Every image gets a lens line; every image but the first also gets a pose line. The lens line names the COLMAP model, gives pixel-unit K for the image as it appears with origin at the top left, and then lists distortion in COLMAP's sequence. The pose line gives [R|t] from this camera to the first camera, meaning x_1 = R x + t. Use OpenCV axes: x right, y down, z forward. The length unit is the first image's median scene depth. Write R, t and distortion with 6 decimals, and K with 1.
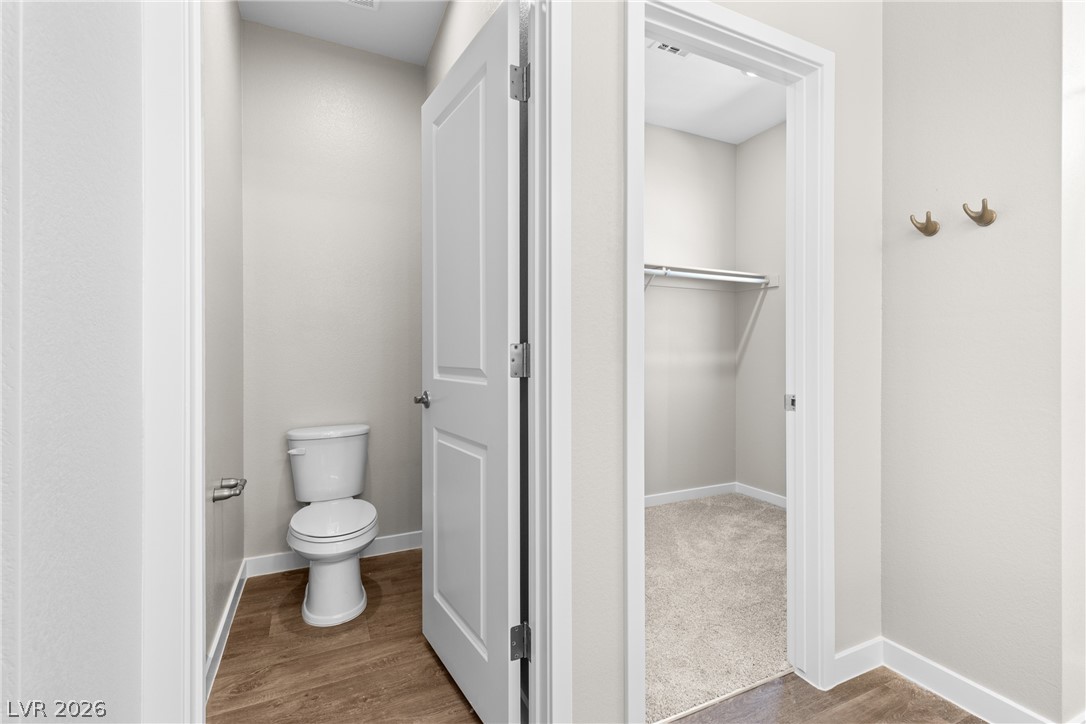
lens RADIAL K [[488.6, 0, 543.6], [0, 488.6, 360.4], [0, 0, 1]] dist [0.002948, 0.000005]
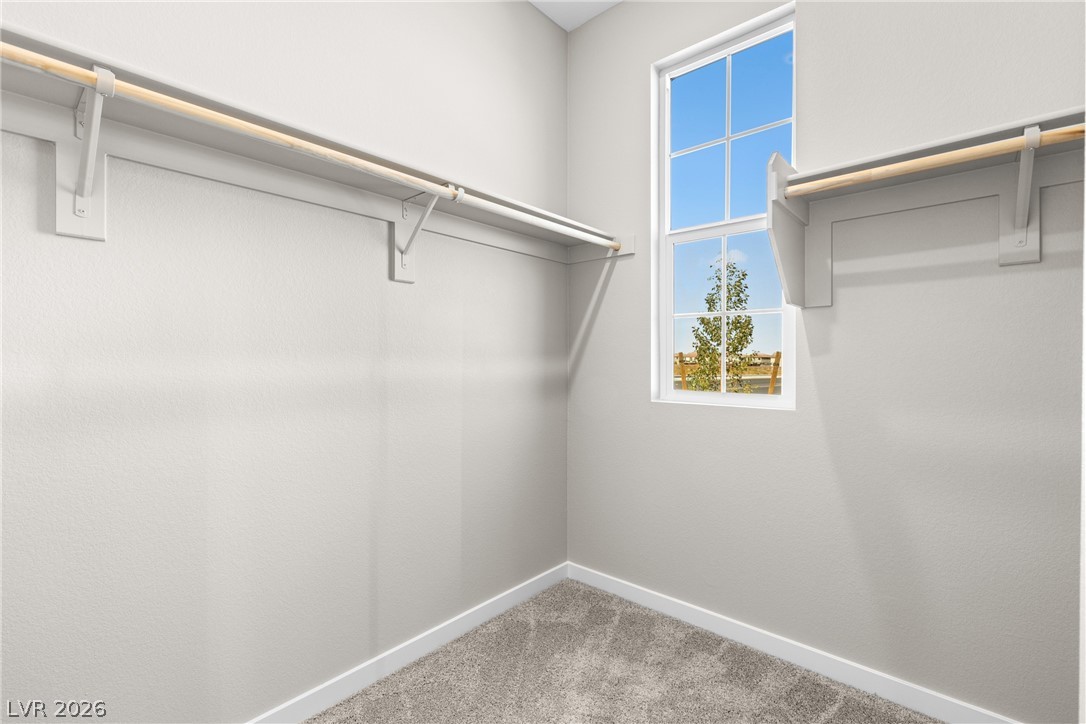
lens RADIAL K [[488.6, 0, 543.6], [0, 488.6, 360.4], [0, 0, 1]] dist [0.002948, 0.000005]
pose [[0.919852, 0.000774, 0.392265, 0.125255], [0.003680, 0.999937, -0.010605, -0.008119], [-0.392249, 0.011198, 0.919791, 0.463486]]
